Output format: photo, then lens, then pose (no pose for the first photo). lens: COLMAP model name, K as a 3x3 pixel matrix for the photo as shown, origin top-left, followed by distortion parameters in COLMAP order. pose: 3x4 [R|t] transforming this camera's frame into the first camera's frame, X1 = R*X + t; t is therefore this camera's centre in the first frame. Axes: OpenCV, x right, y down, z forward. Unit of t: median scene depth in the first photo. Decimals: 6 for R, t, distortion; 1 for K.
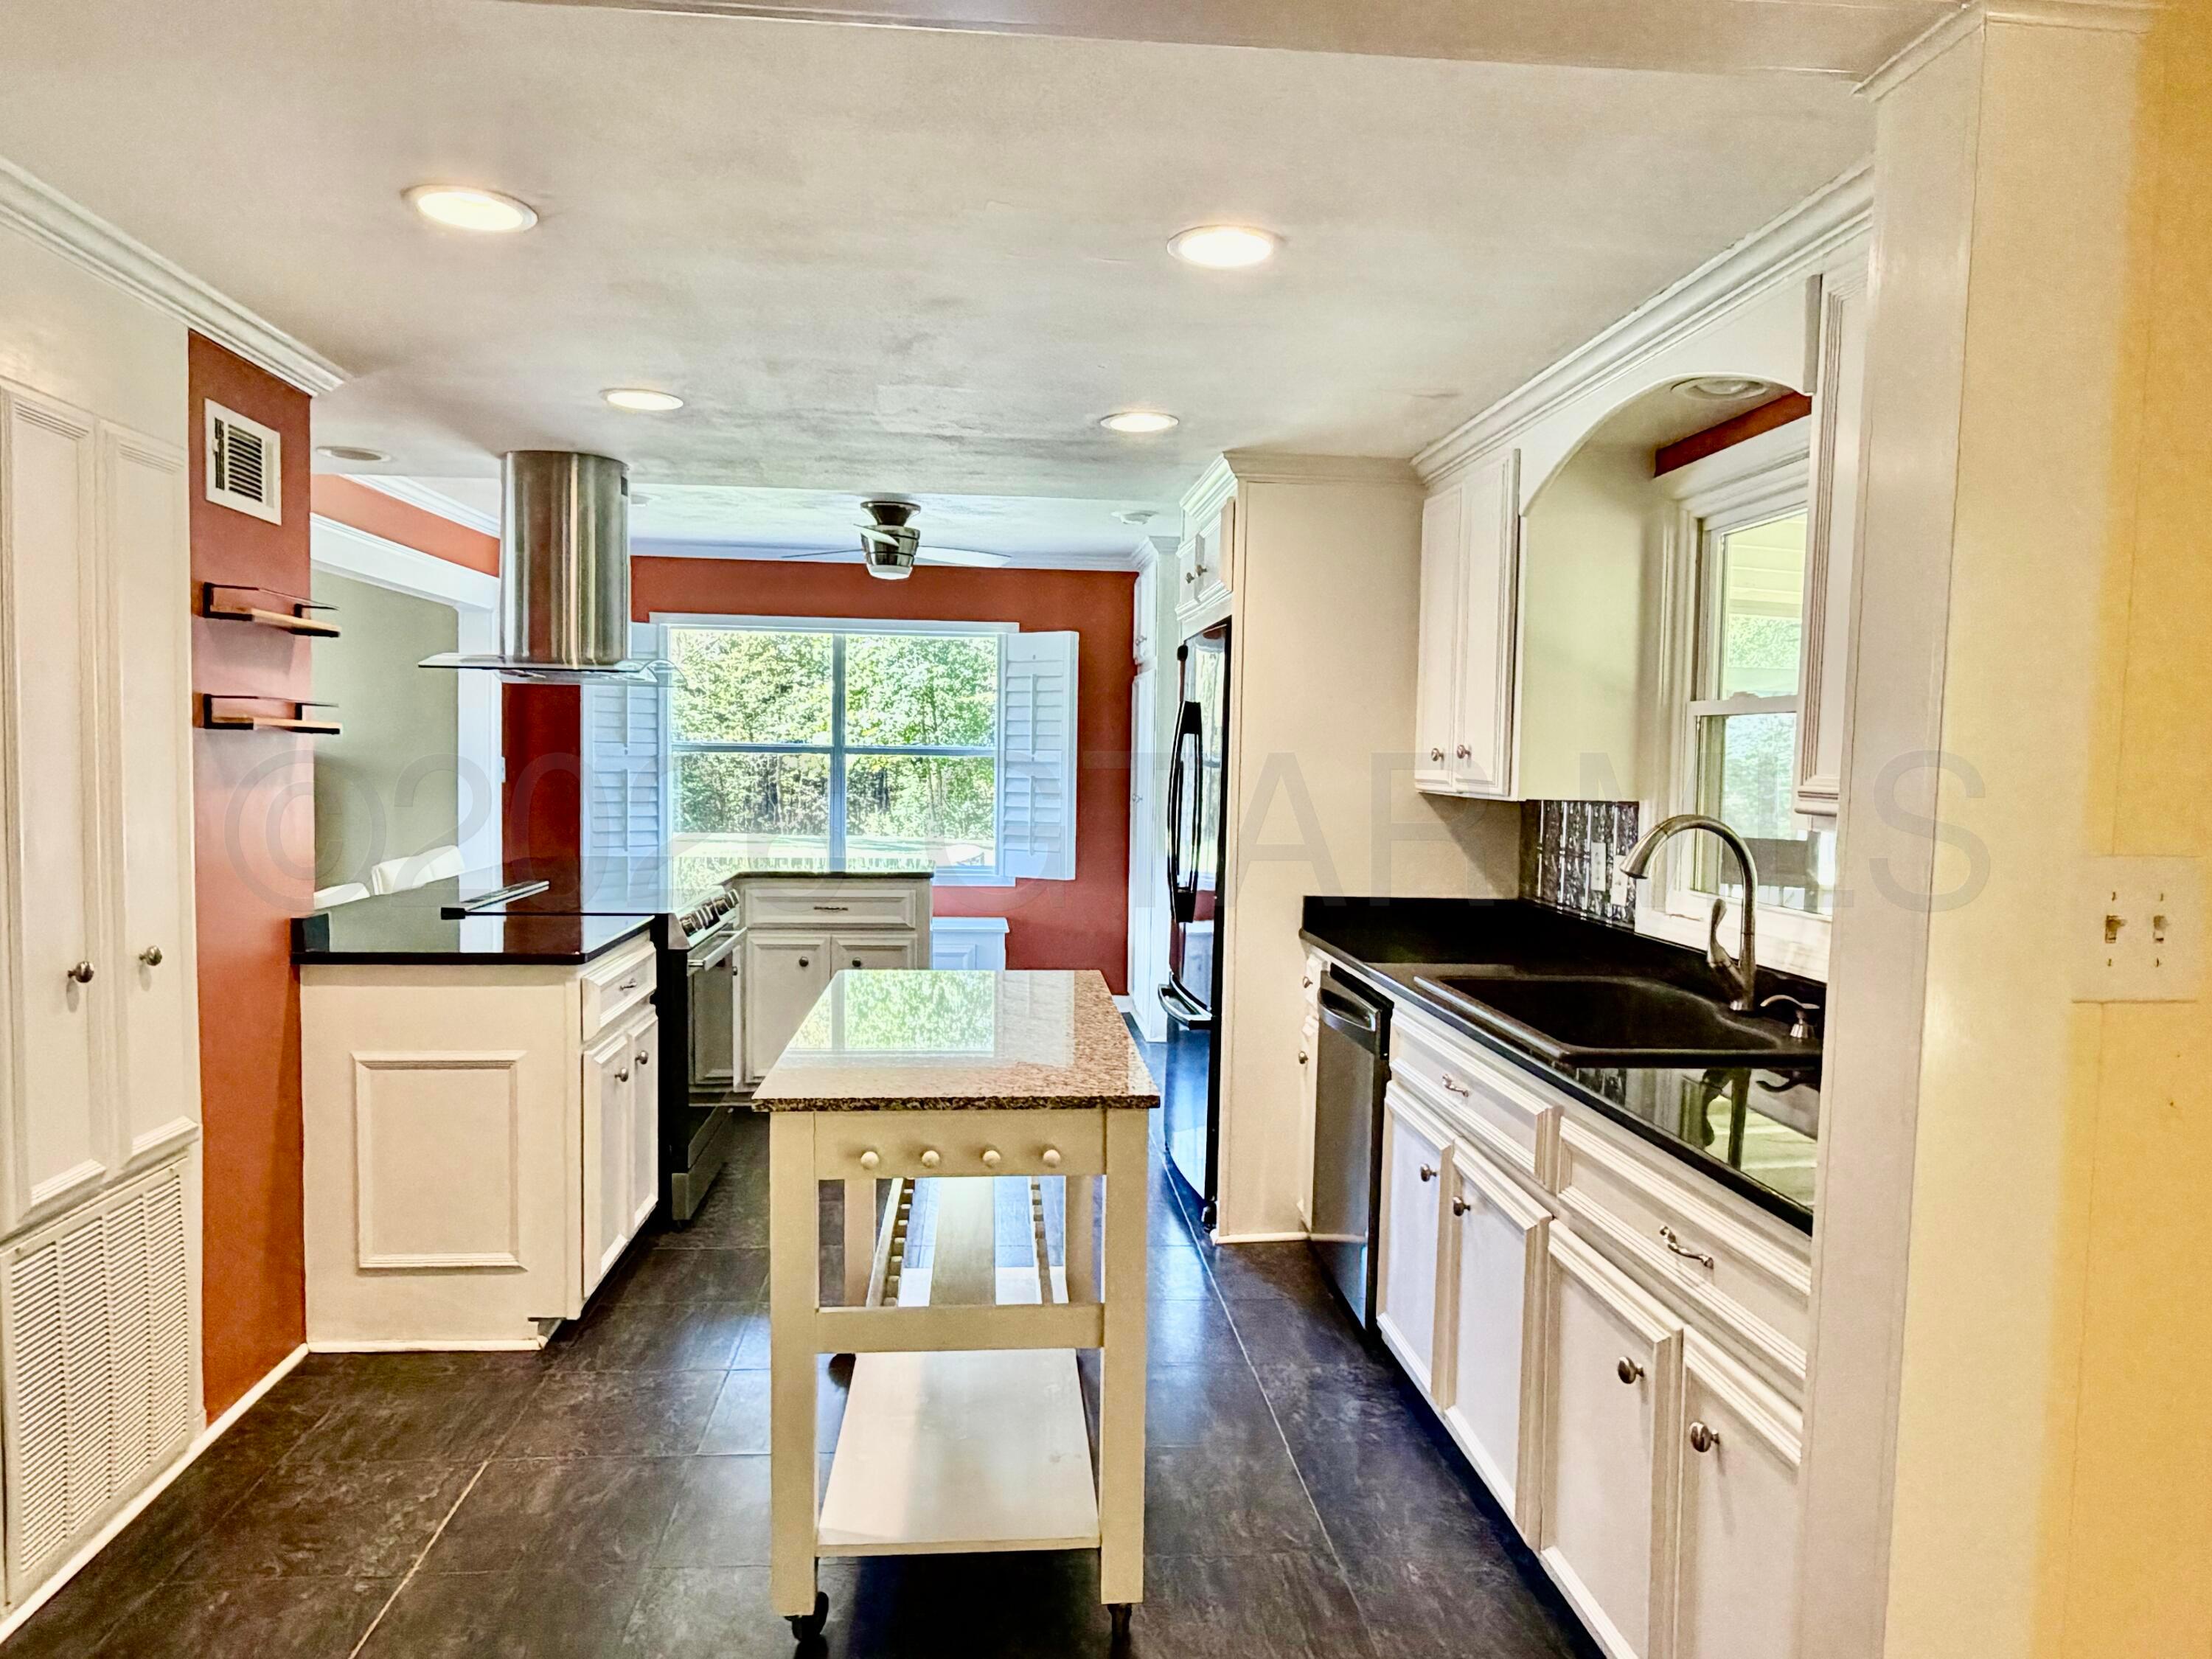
lens RADIAL K [[1400.7, 0, 1107.6], [0, 1400.7, 821.1], [0, 0, 1]] dist [-0.078225, 0.000434]
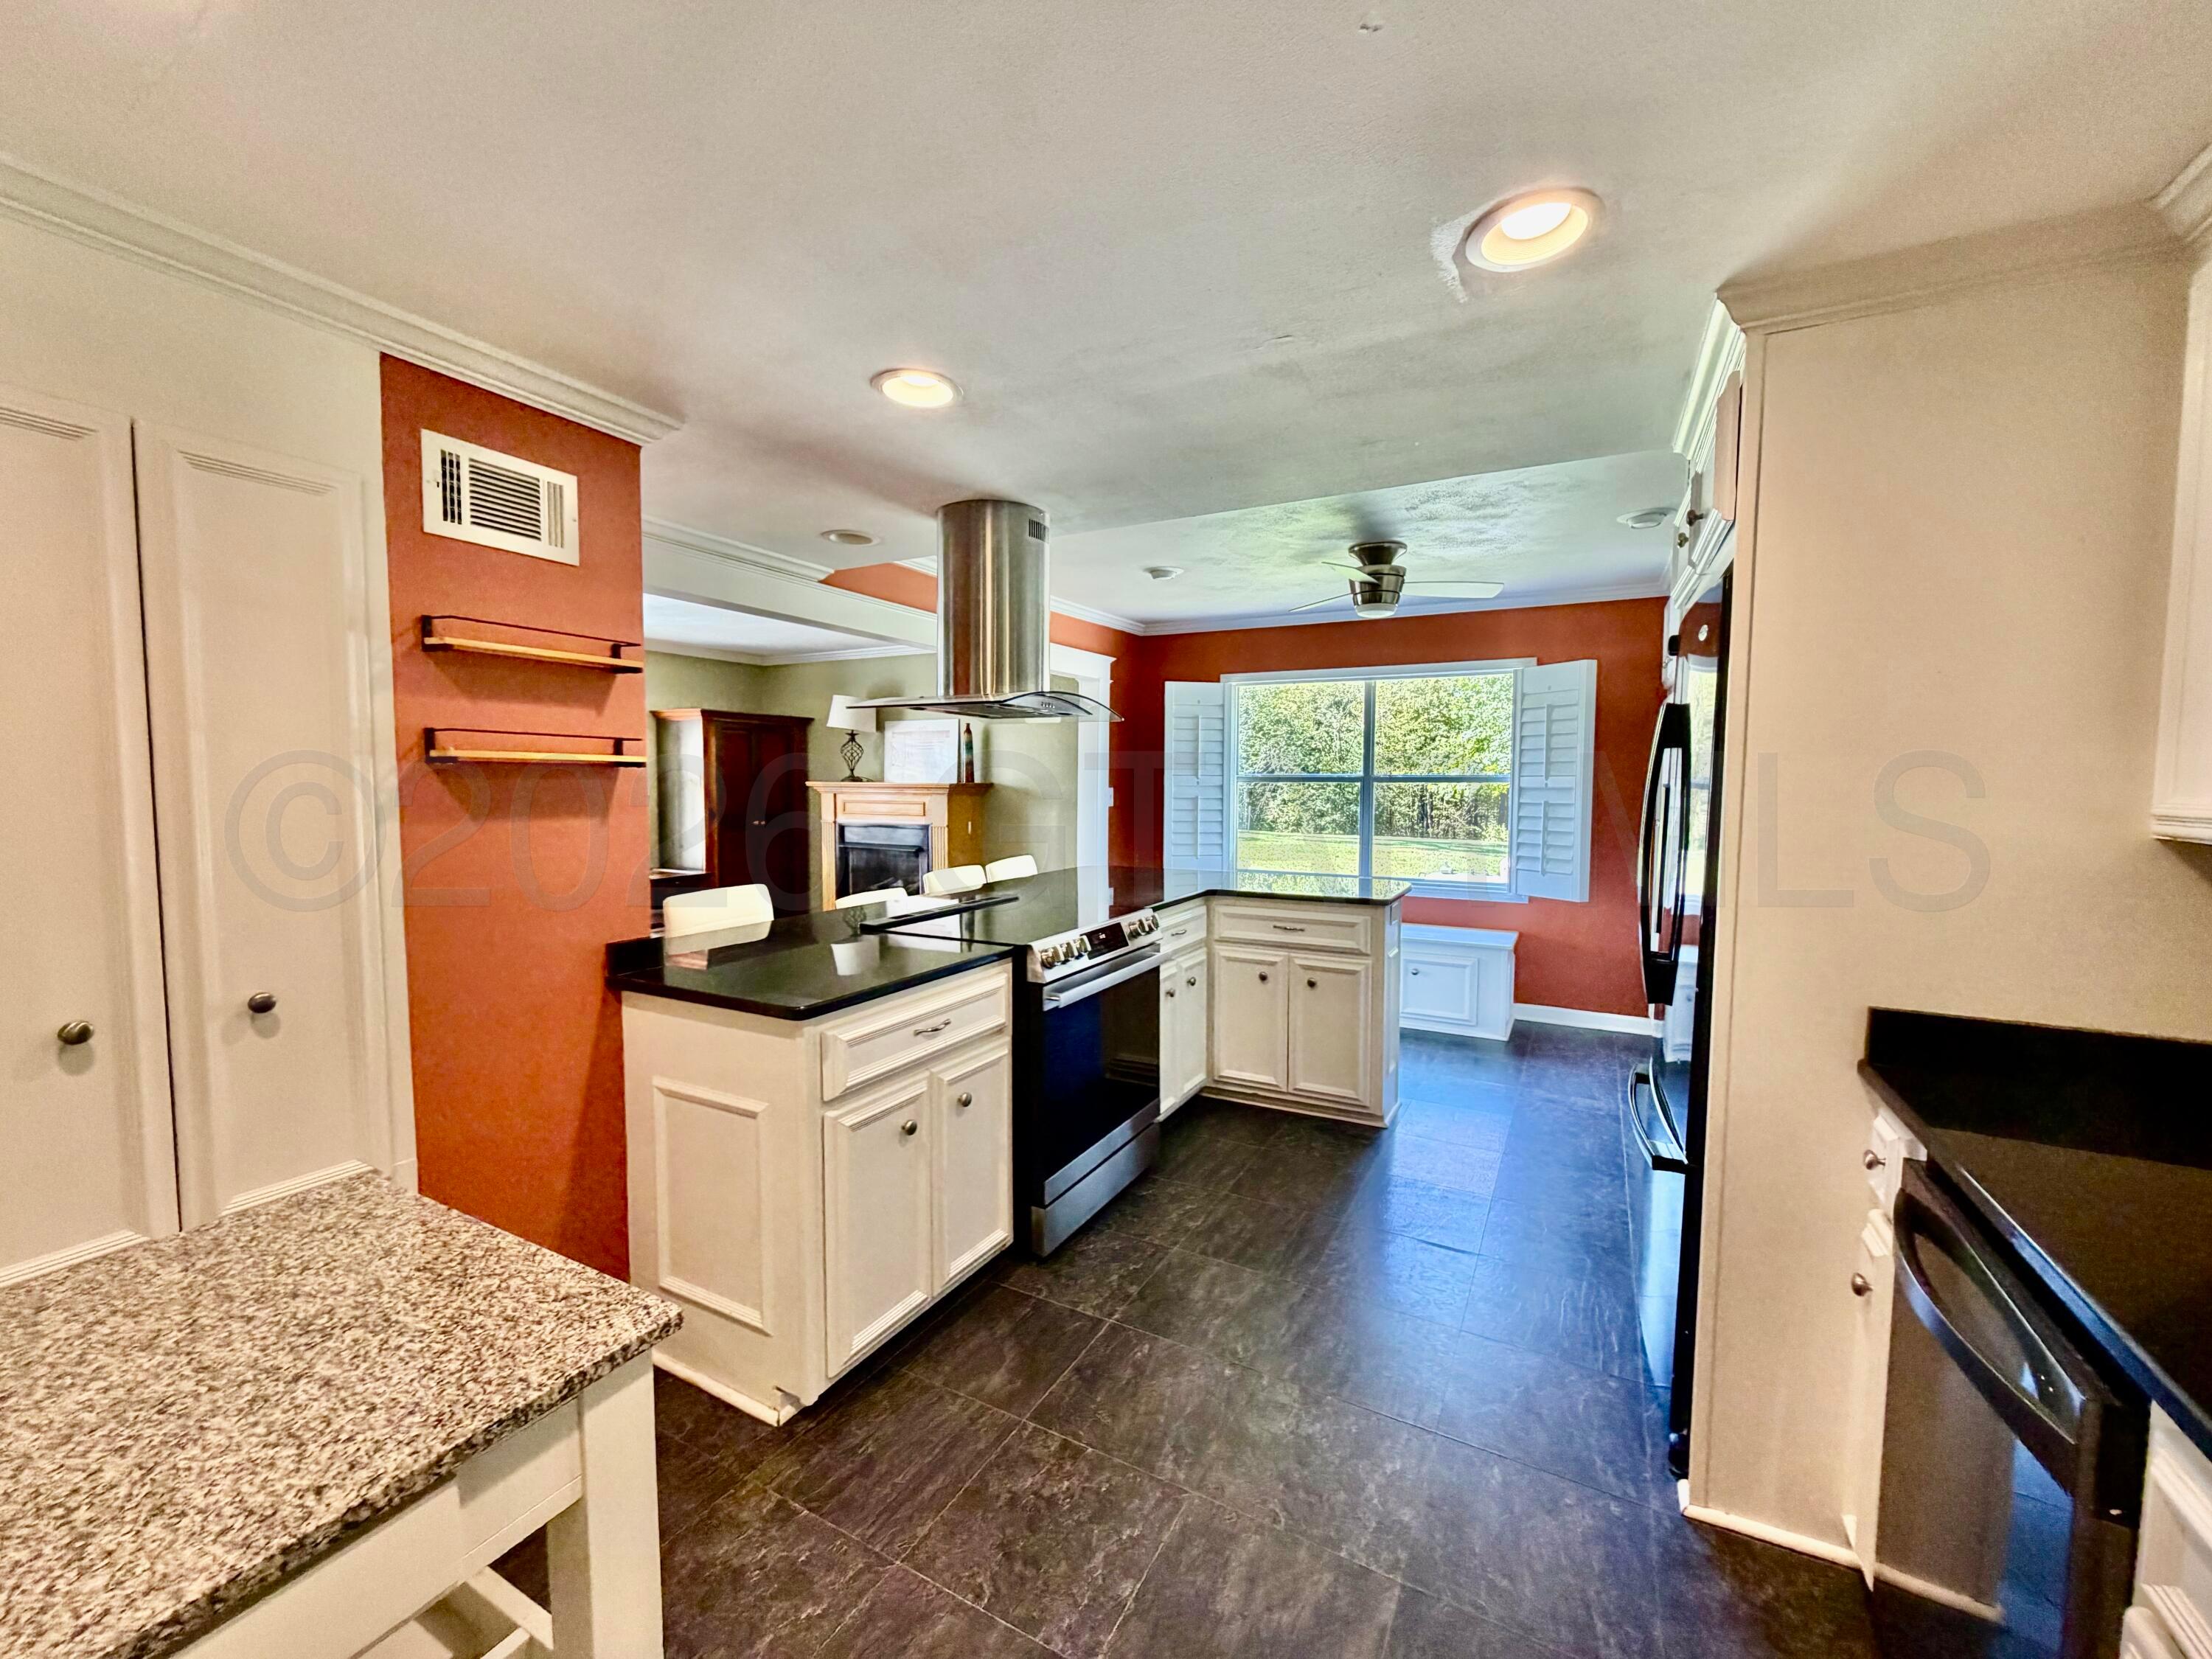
lens RADIAL K [[888.8, 0, 1105.8], [0, 888.8, 832.4], [0, 0, 1]] dist [-0.000101, -0.000456]
pose [[0.834220, 0.017545, -0.551153, 0.068185], [-0.014058, 0.999846, 0.010549, -0.018844], [0.551253, -0.001052, 0.834337, 0.445842]]
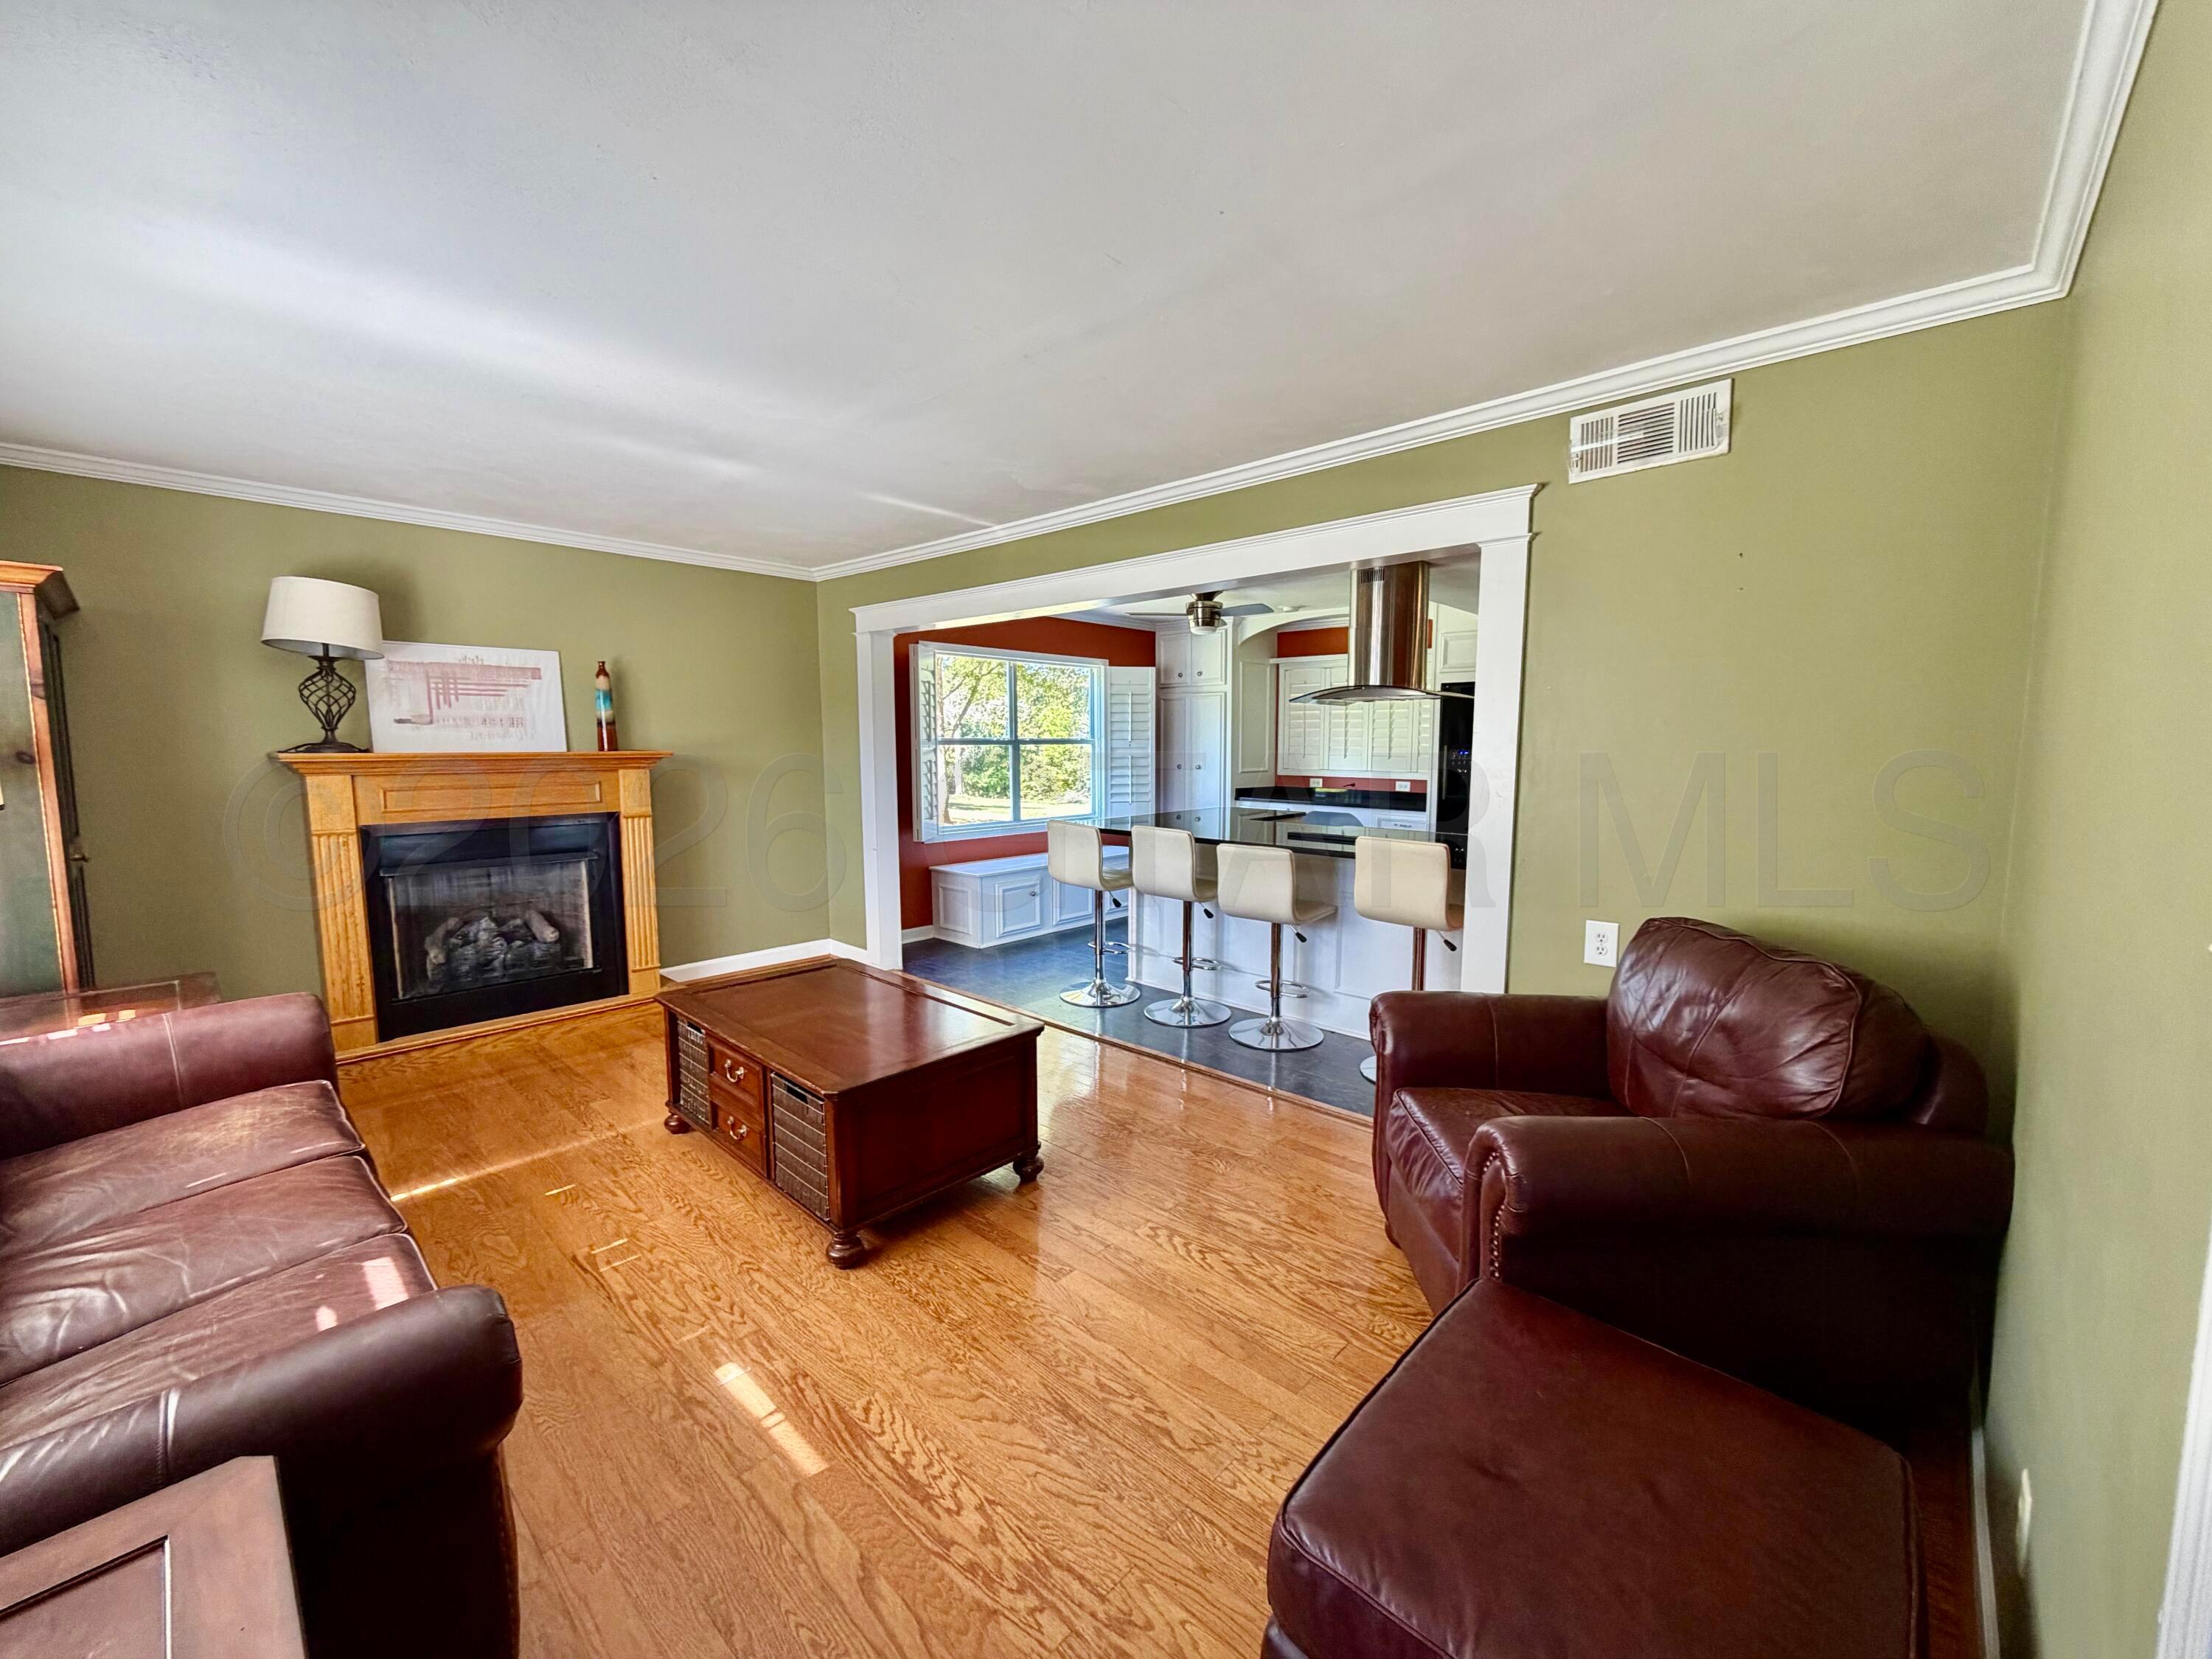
lens RADIAL K [[880.4, 0, 1113.5], [0, 880.4, 833.3], [0, 0, 1]] dist [0.000729, -0.000189]
pose [[0.739306, -0.088567, 0.667520, -1.309288], [0.045777, 0.995630, 0.081401, -0.046995], [-0.671812, -0.029623, 0.740129, 0.444322]]
